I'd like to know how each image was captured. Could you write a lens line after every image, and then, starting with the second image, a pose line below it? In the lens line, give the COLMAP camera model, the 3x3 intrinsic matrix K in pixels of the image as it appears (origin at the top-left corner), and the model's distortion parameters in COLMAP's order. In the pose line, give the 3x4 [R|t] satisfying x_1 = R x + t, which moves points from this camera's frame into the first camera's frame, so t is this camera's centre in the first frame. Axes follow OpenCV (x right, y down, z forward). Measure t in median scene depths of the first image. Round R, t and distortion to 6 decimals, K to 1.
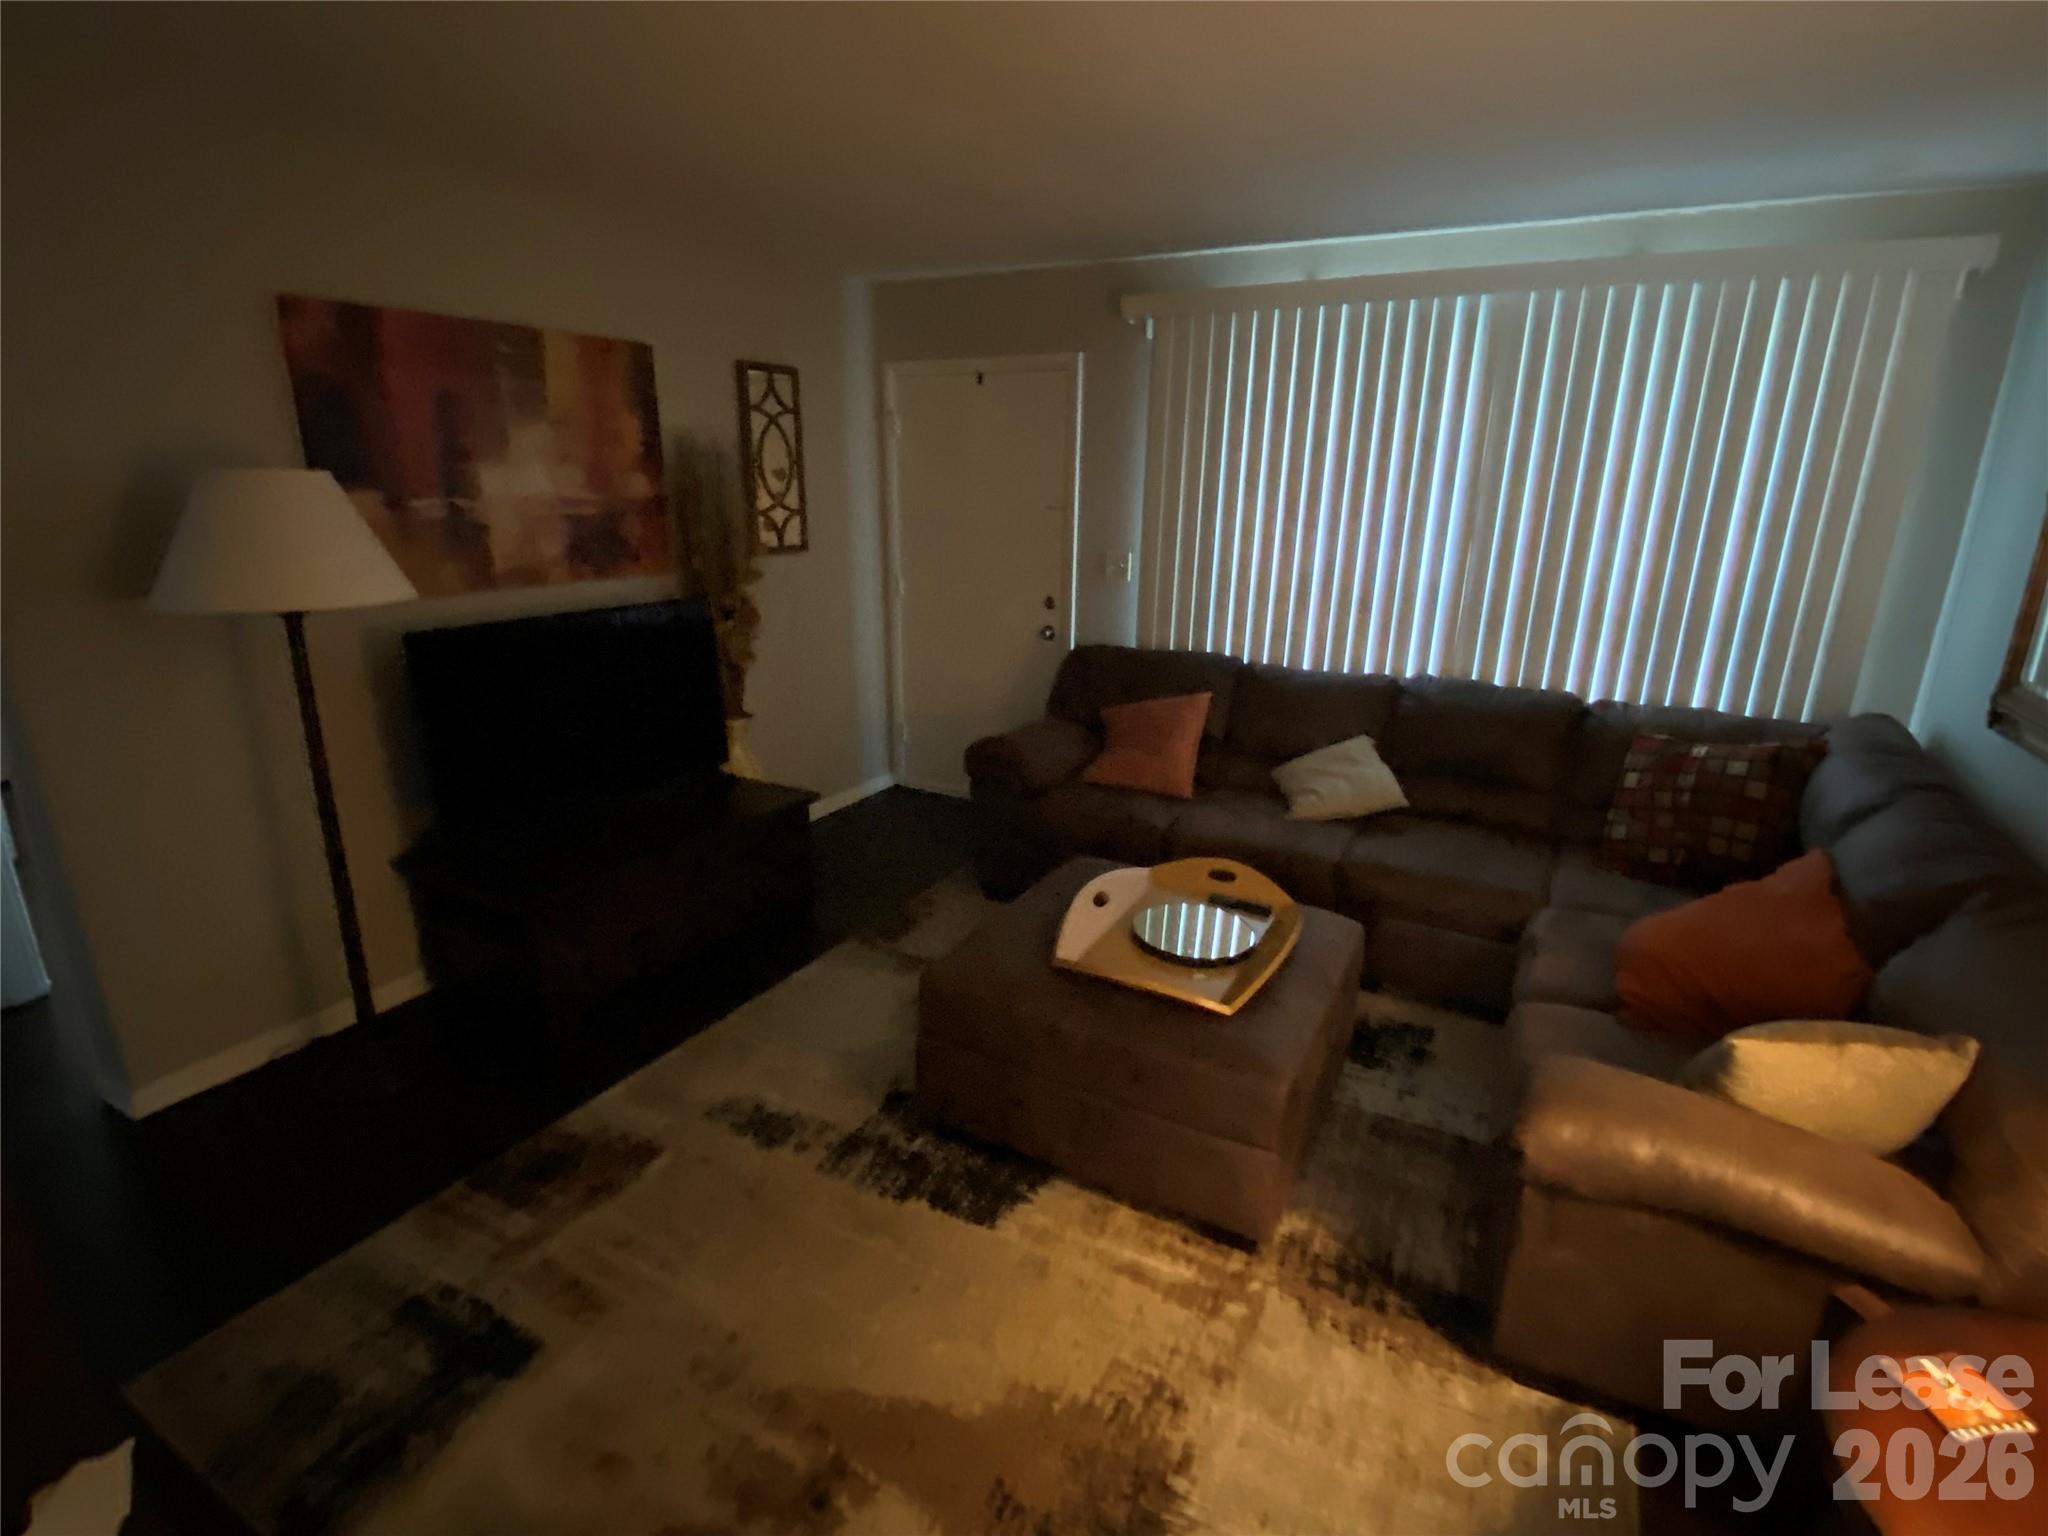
lens RADIAL K [[983.6, 0, 1024.0], [0, 983.6, 768.0], [0, 0, 1]] dist [0.024992, -0.025167]
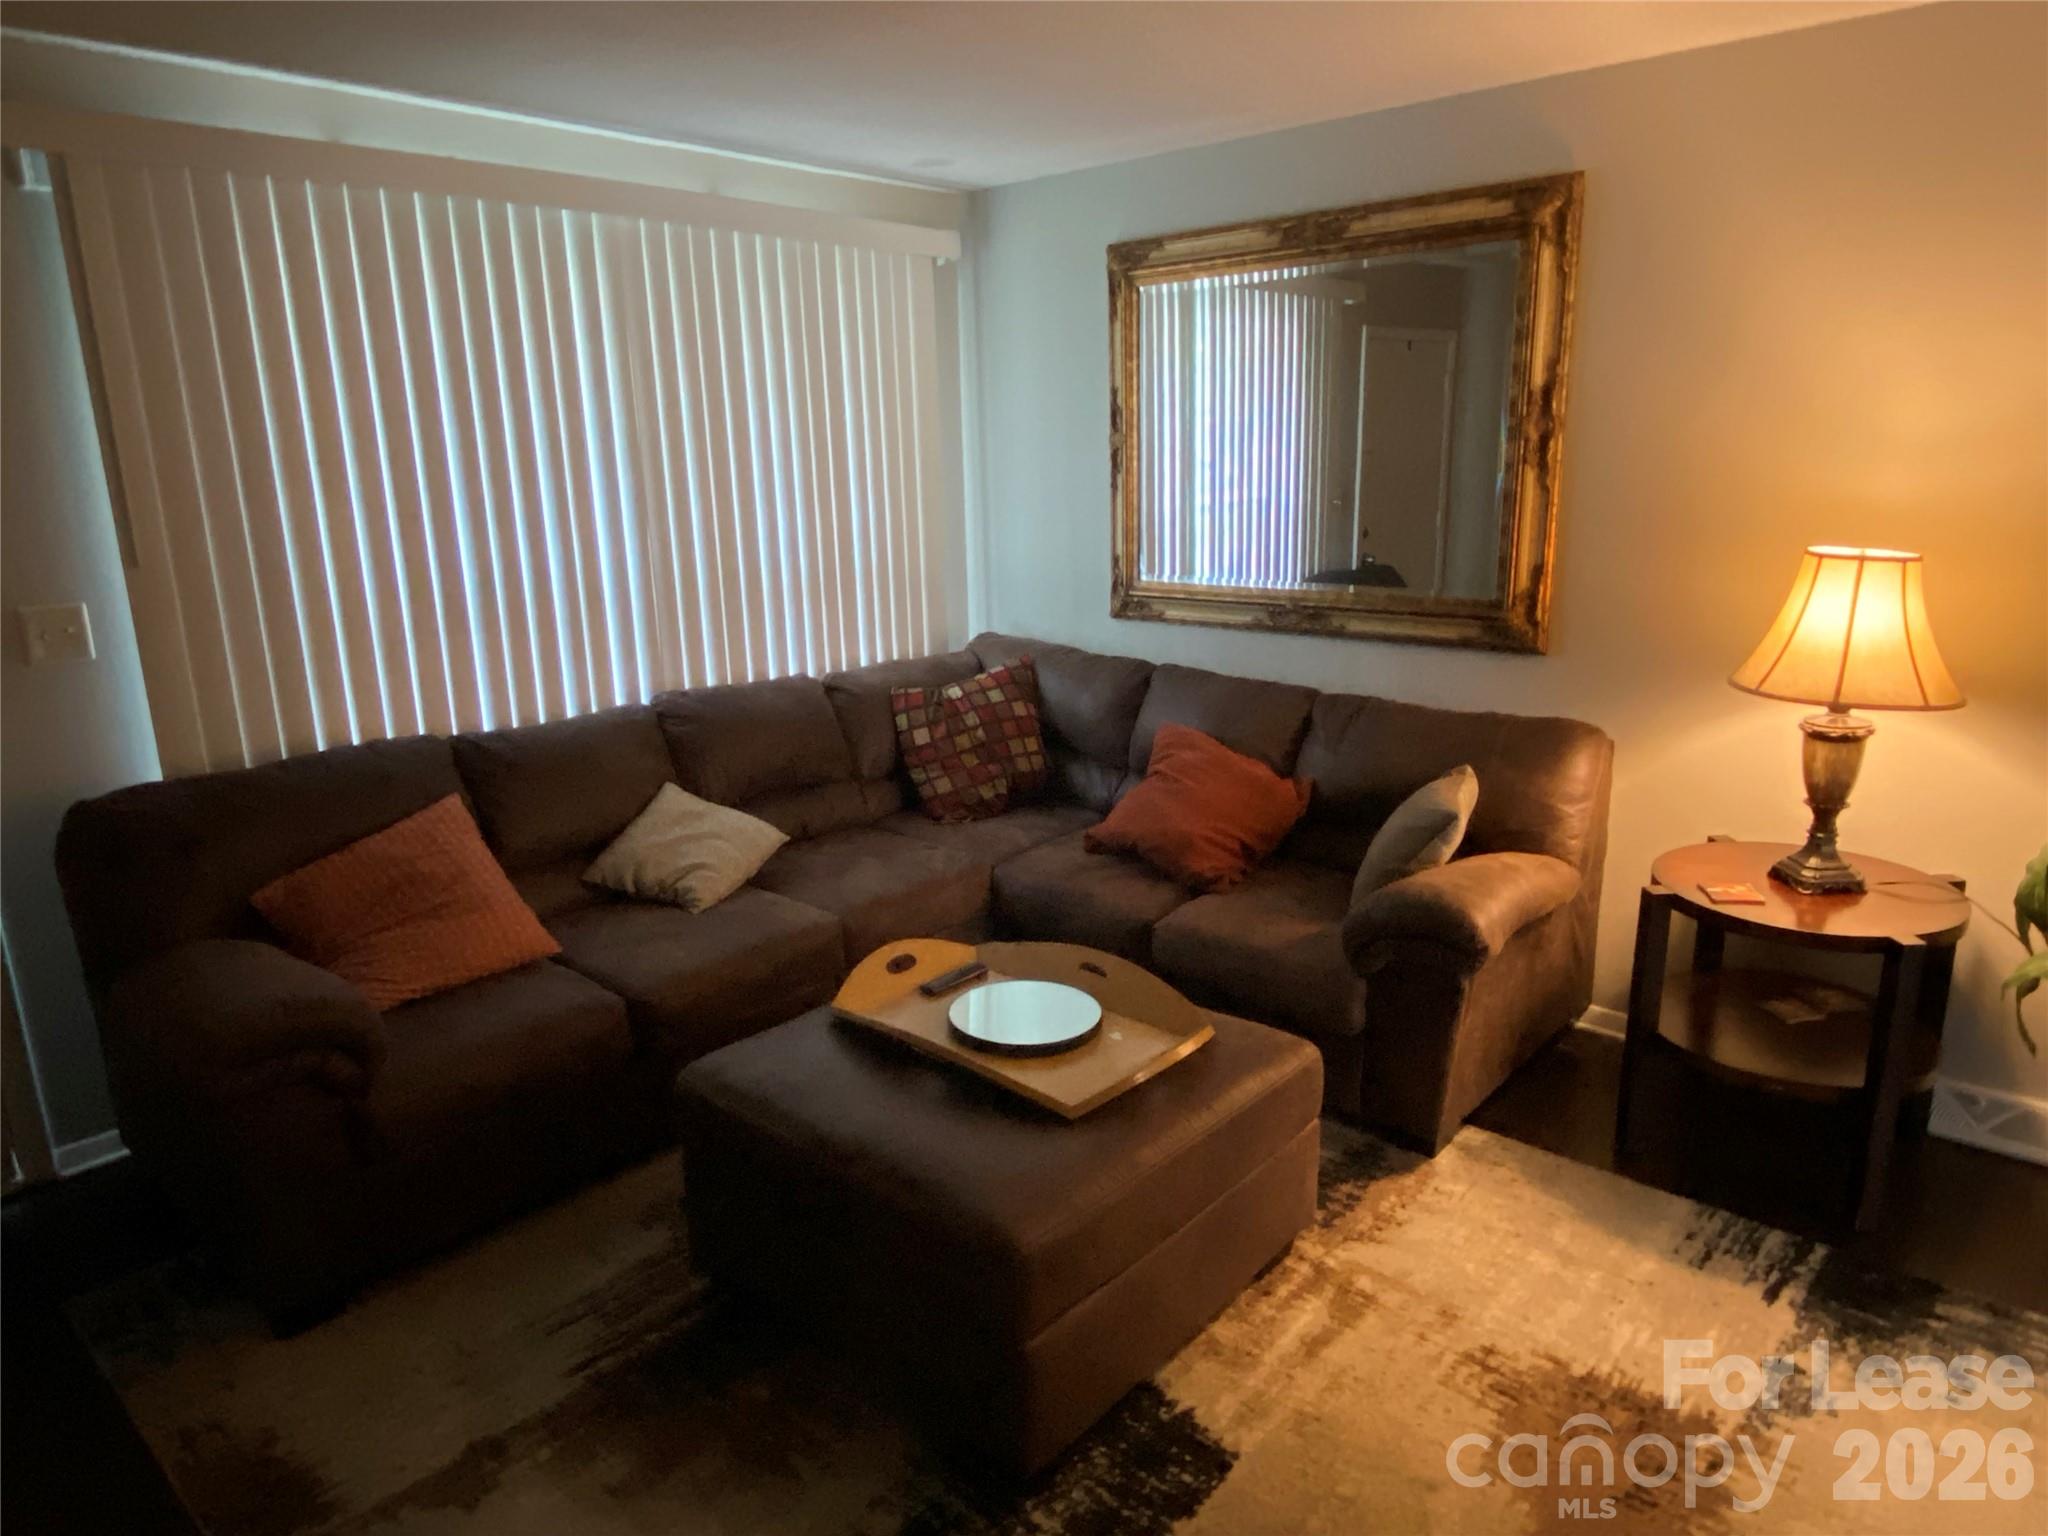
lens RADIAL K [[1294.2, 0, 1034.3], [0, 1294.2, 769.2], [0, 0, 1]] dist [0.112179, -0.133655]
pose [[0.218882, -0.258103, 0.940996, -0.764711], [0.302358, 0.934854, 0.186088, -0.210300], [-0.927723, 0.243786, 0.282662, 0.664166]]
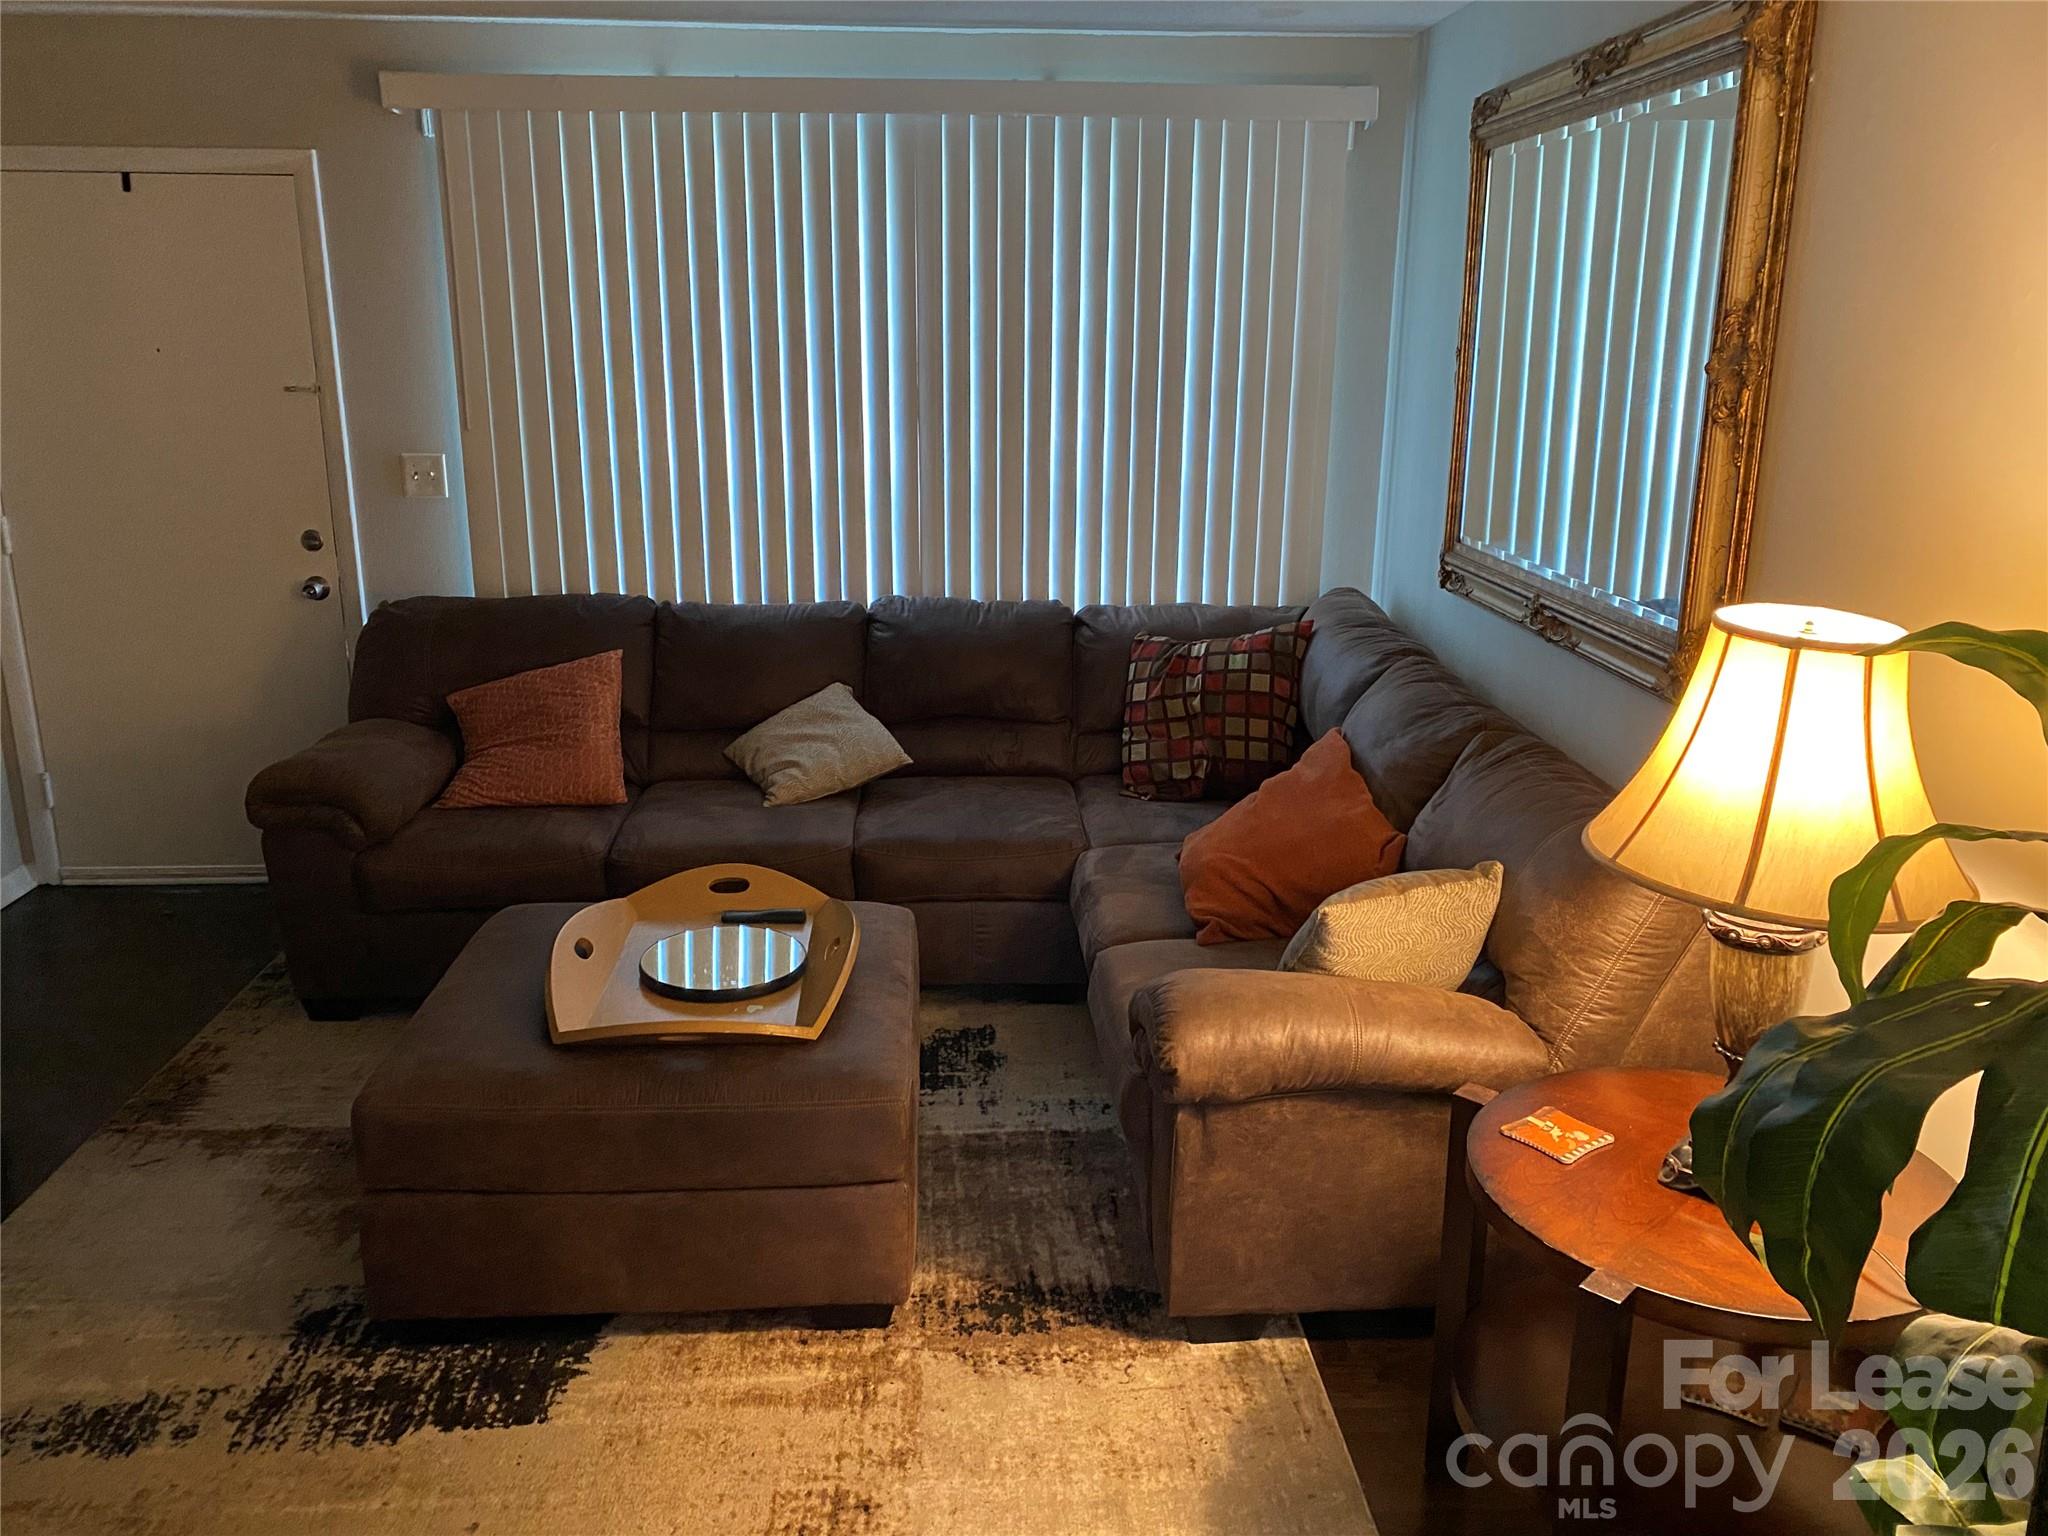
lens RADIAL K [[1574.4, 0, 1017.5], [0, 1574.4, 754.0], [0, 0, 1]] dist [0.068533, -0.084976]
pose [[0.849429, -0.148051, 0.506508, -0.226337], [0.157255, 0.987245, 0.024847, 0.017660], [-0.503727, 0.058545, 0.861877, -0.159862]]
